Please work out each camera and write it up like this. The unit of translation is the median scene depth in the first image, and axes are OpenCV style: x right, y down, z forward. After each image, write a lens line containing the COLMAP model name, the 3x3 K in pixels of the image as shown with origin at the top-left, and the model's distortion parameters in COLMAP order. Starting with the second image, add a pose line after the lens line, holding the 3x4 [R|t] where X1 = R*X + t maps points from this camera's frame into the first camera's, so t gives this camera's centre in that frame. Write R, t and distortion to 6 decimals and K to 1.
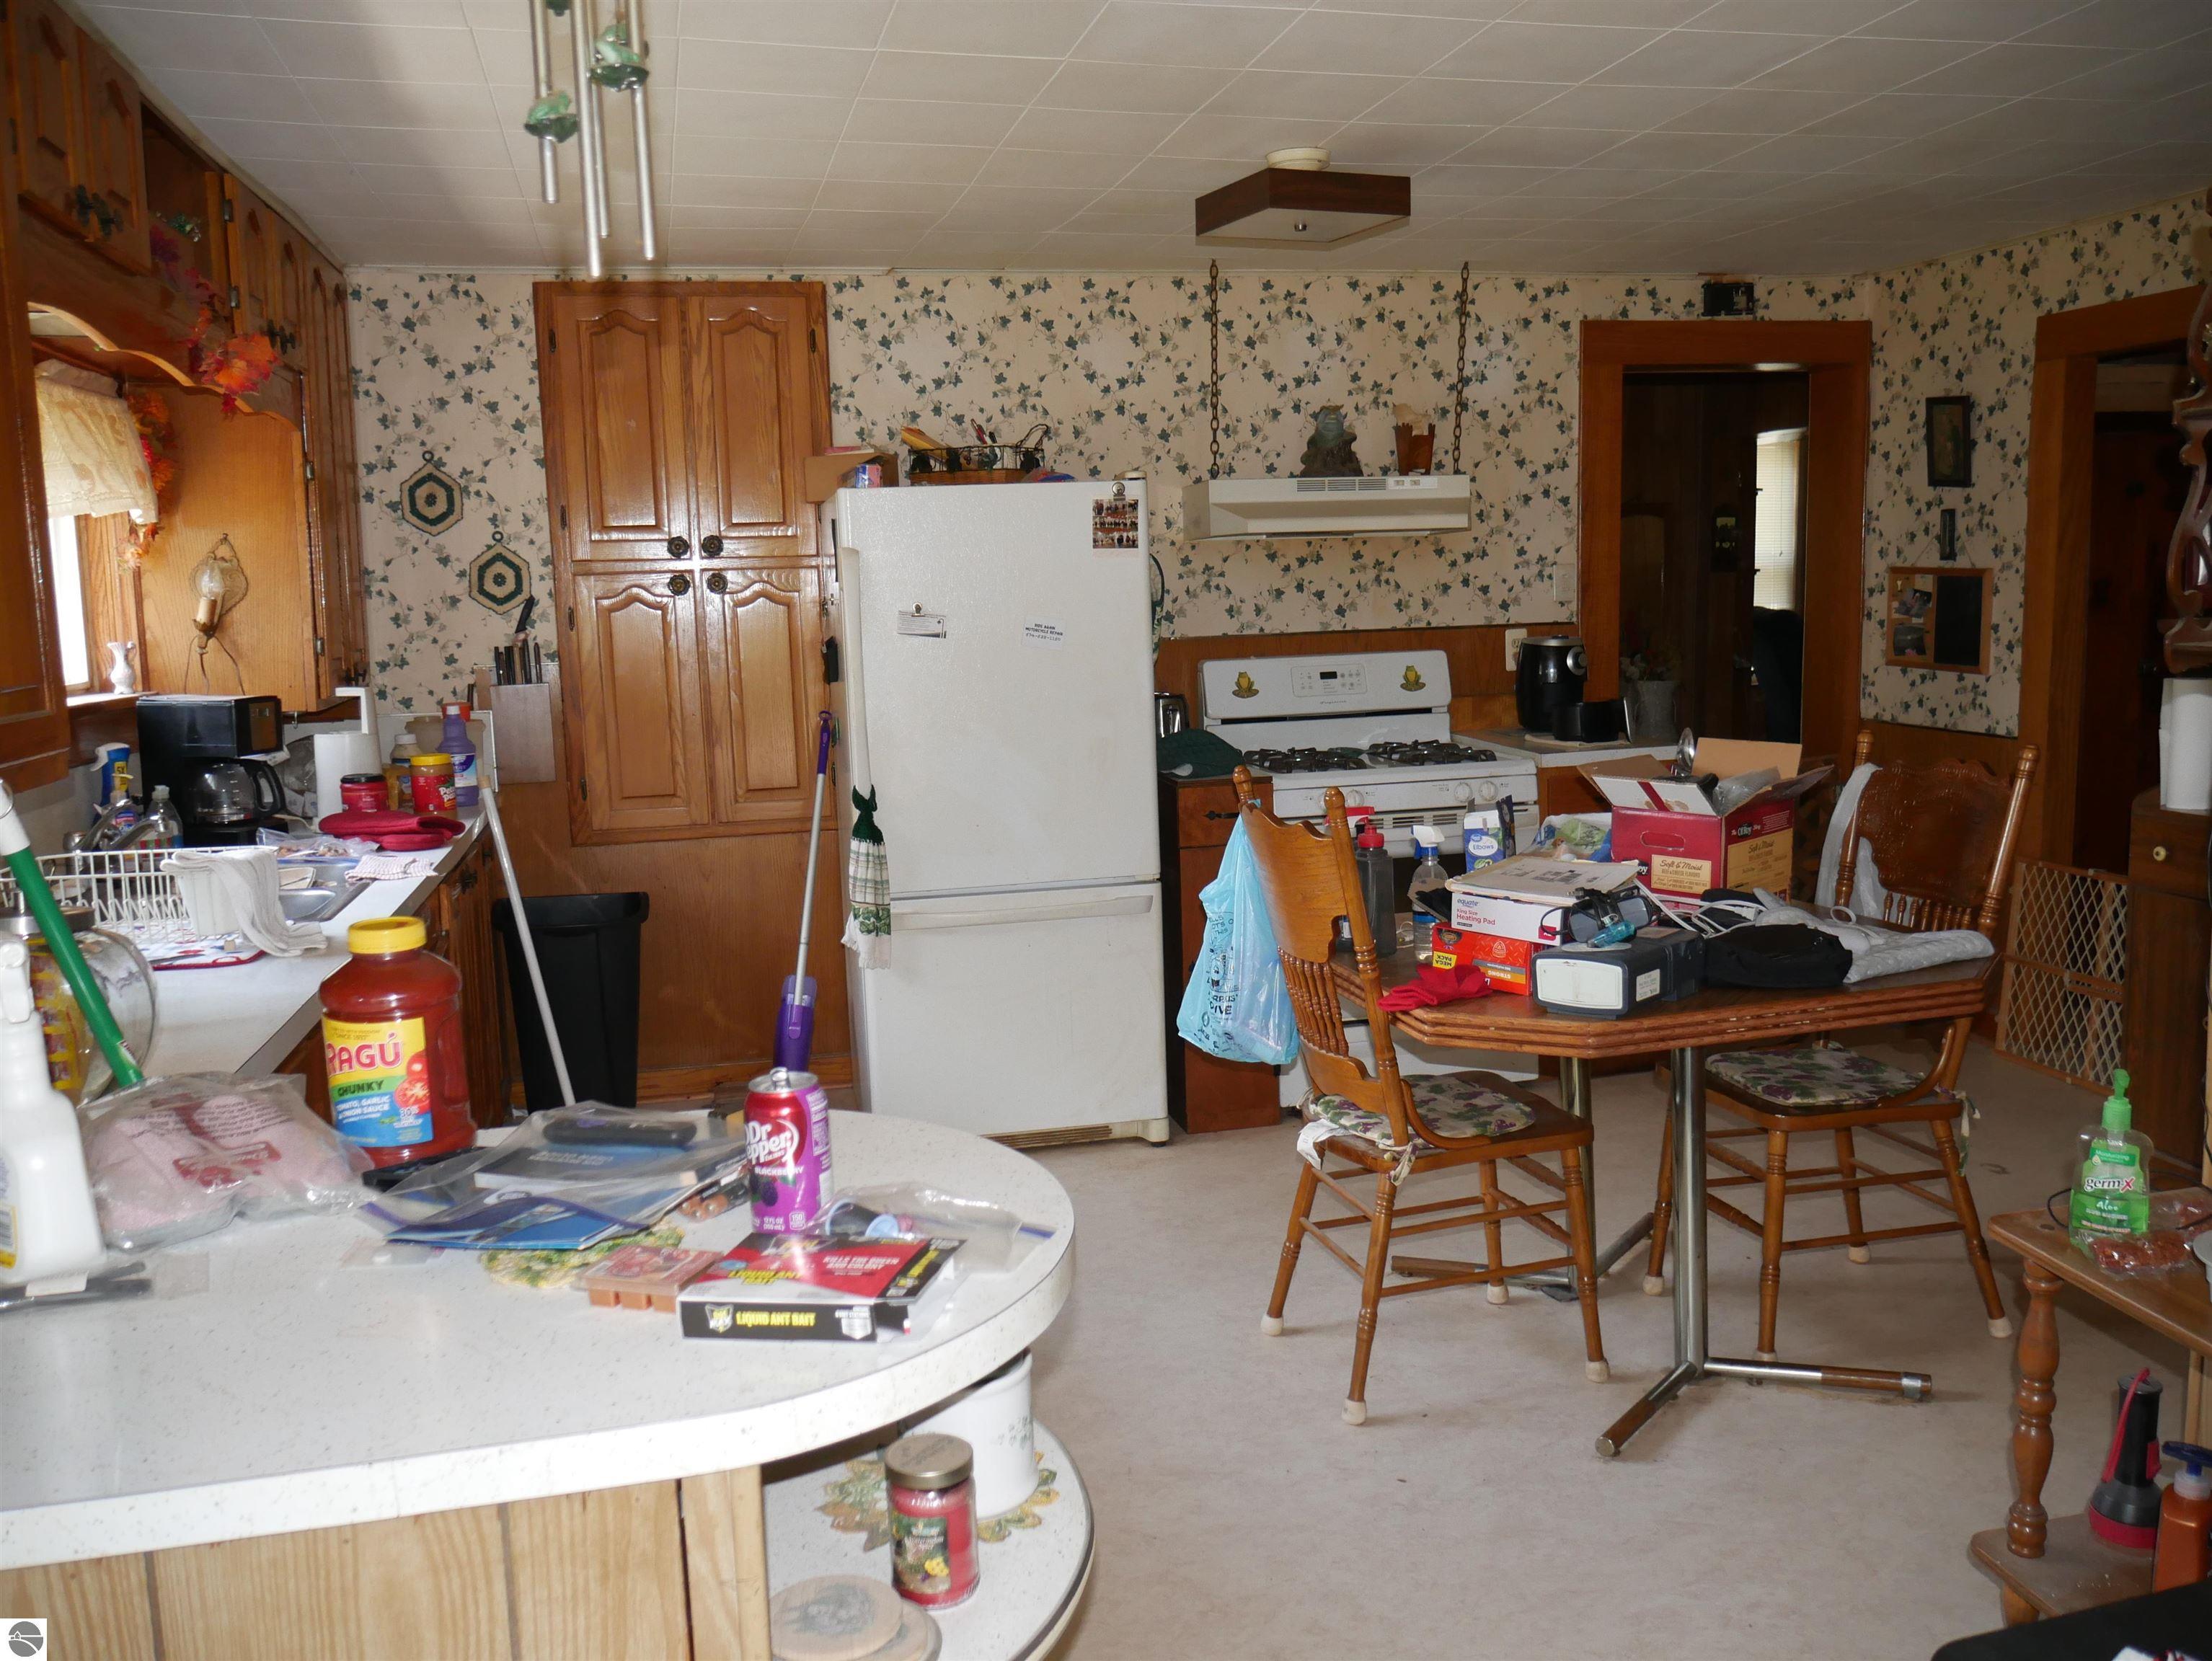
lens RADIAL K [[1845.2, 0, 1105.2], [0, 1845.2, 838.8], [0, 0, 1]] dist [-0.027389, 0.012597]
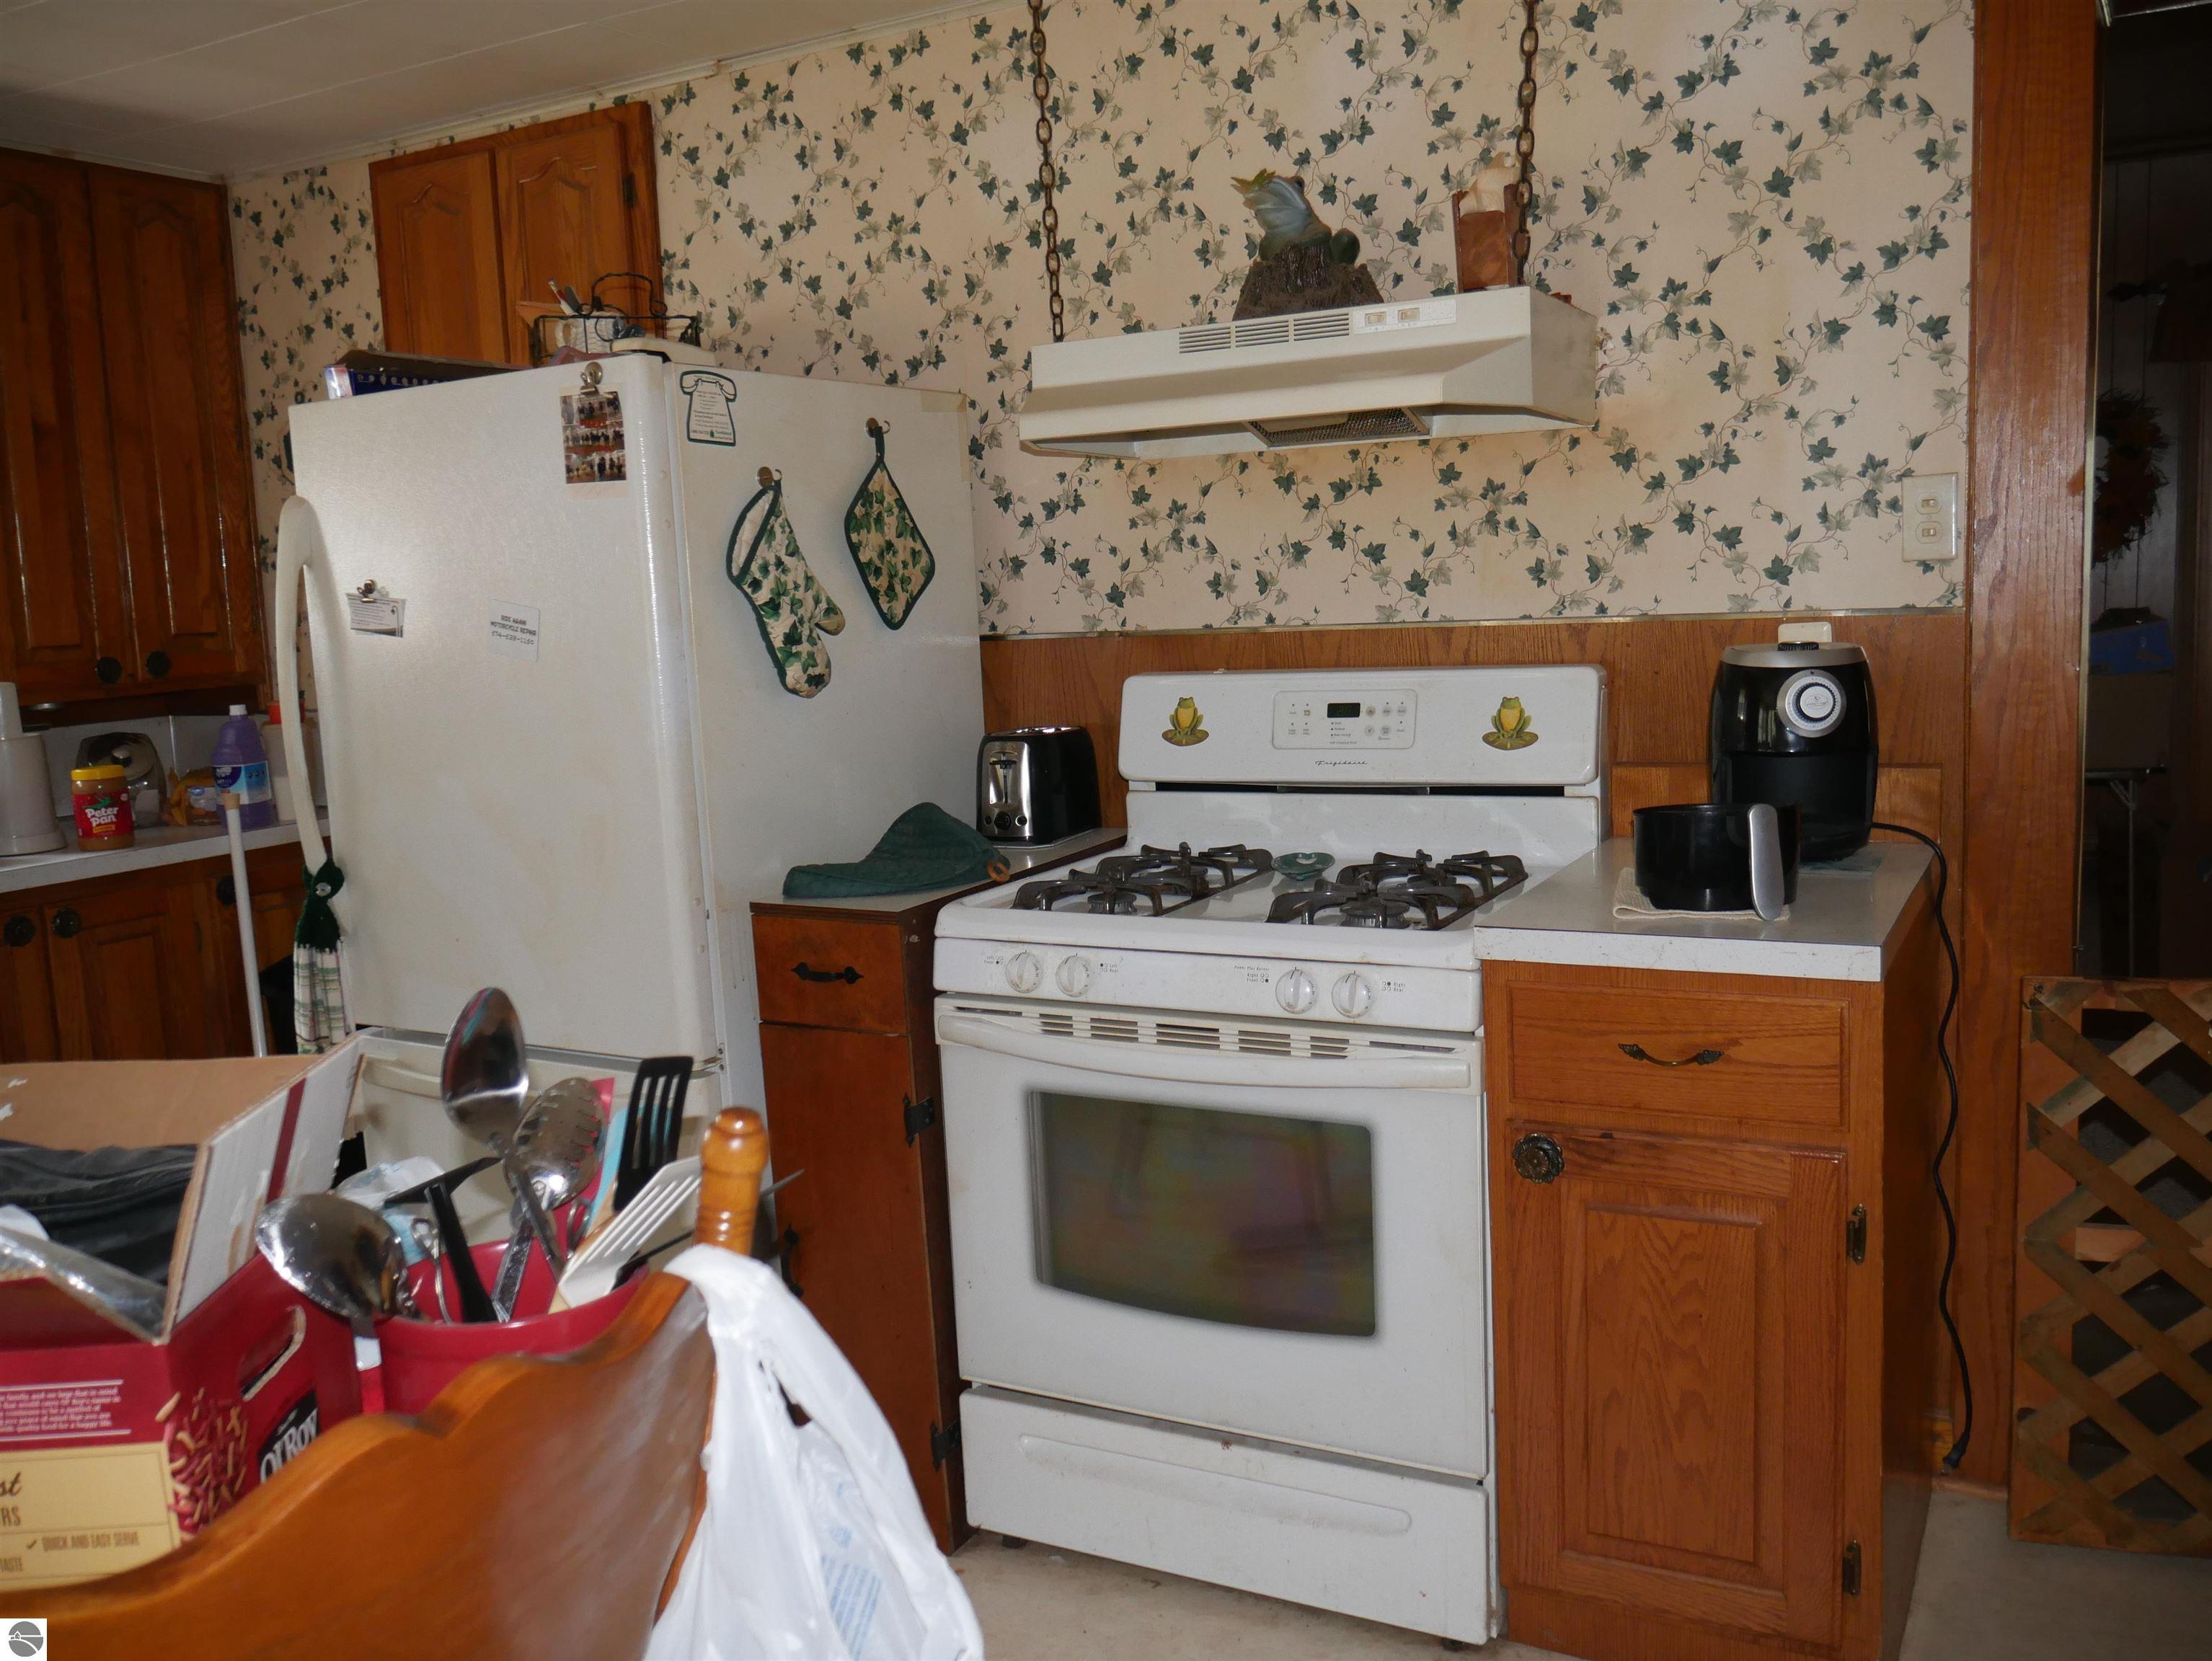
lens RADIAL K [[1845.2, 0, 1100.6], [0, 1845.2, 834.7], [0, 0, 1]] dist [-0.027389, 0.012597]
pose [[0.739896, 0.090914, -0.666550, 0.431405], [-0.074352, 0.995807, 0.053290, -0.079009], [0.668600, 0.010131, 0.743553, 0.591446]]
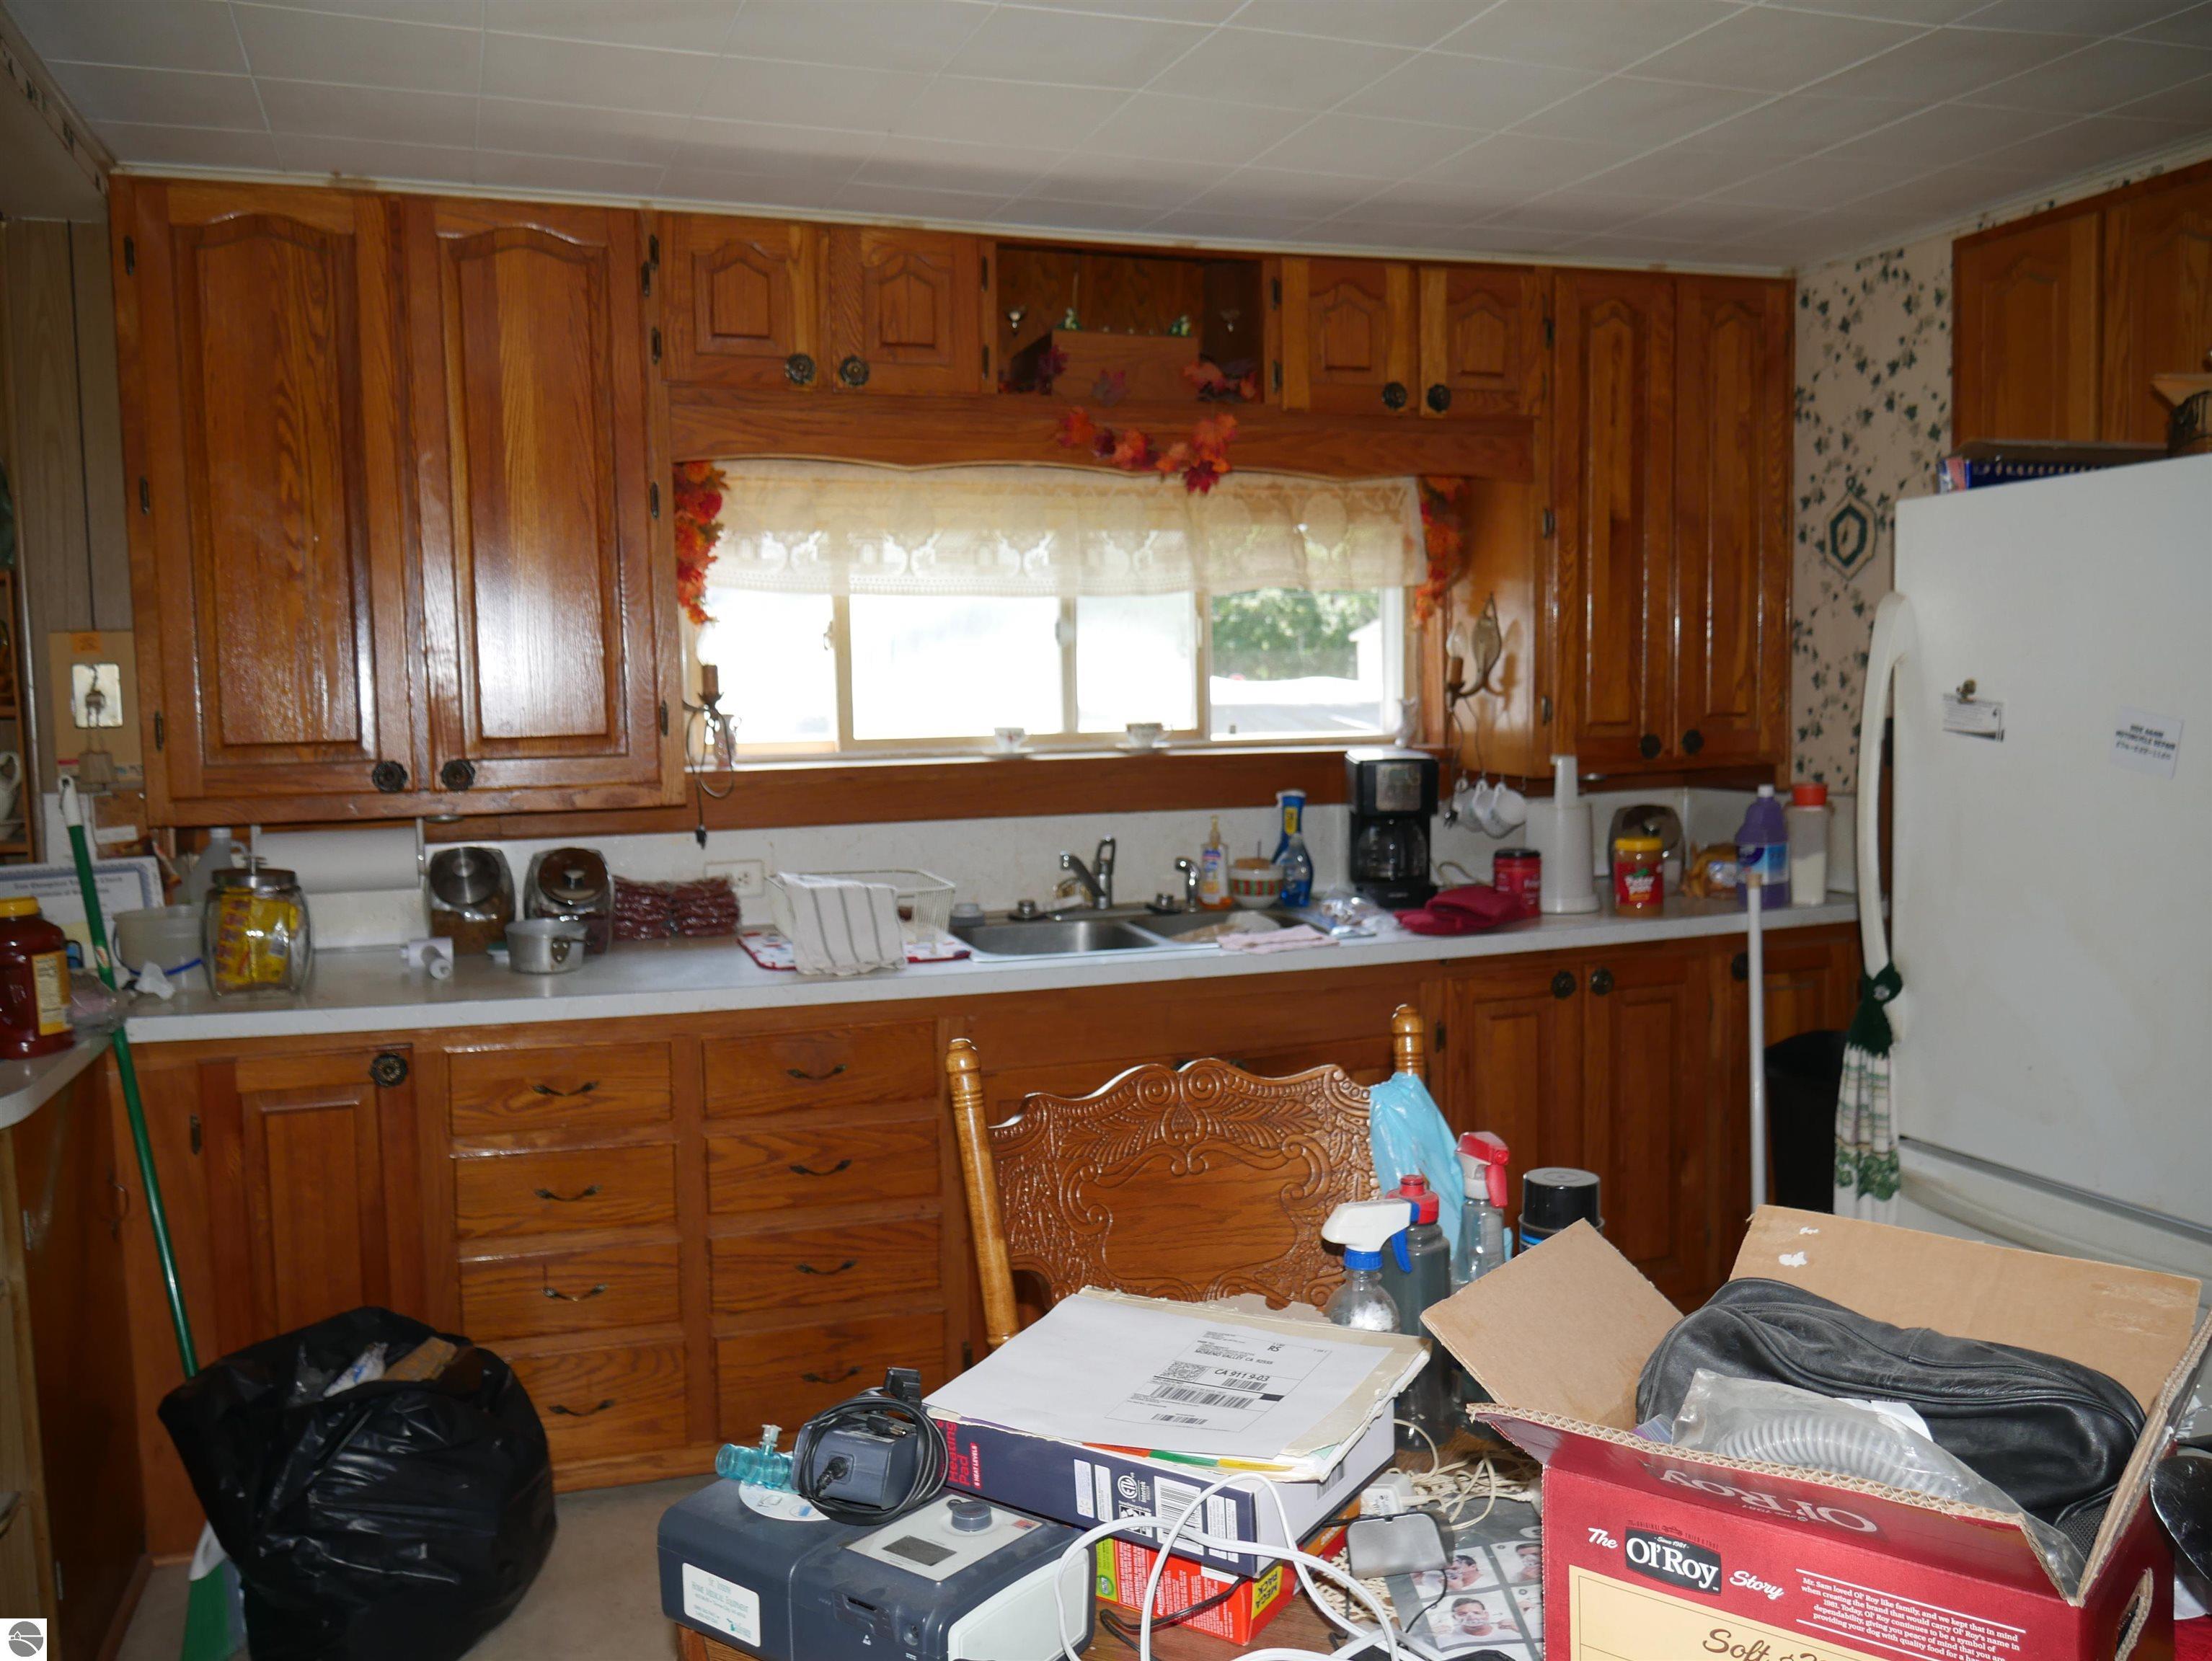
lens RADIAL K [[1845.2, 0, 1109.7], [0, 1845.2, 828.5], [0, 0, 1]] dist [-0.027389, 0.012597]
pose [[0.111810, 0.104950, -0.988172, 0.393549], [-0.116239, 0.988962, 0.091882, -0.086630], [0.986908, 0.104591, 0.122775, 0.551504]]
